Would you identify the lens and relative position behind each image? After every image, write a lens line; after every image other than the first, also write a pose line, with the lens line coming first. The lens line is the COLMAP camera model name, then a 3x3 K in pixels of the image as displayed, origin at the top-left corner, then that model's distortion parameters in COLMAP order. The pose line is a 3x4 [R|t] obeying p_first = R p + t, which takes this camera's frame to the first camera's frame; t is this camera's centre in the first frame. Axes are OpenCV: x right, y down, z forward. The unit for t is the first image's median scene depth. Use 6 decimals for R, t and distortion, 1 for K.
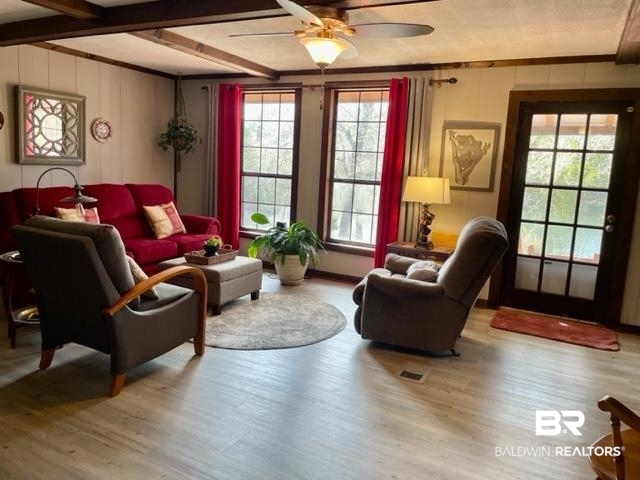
lens RADIAL K [[489.1, 0, 318.9], [0, 489.1, 237.5], [0, 0, 1]] dist [-0.002107, -0.007912]
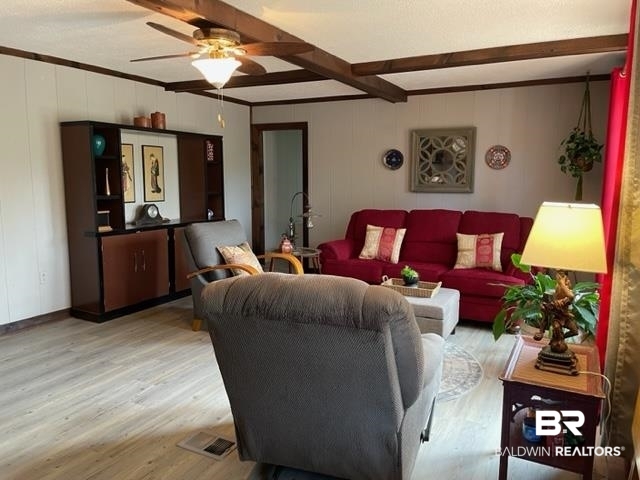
lens RADIAL K [[489.1, 0, 319.1], [0, 489.1, 241.0], [0, 0, 1]] dist [-0.002107, -0.007912]
pose [[-0.002590, 0.088051, -0.996113, 1.177496], [-0.162228, 0.982884, 0.087303, -0.174472], [0.986750, 0.161823, 0.011739, 1.383266]]
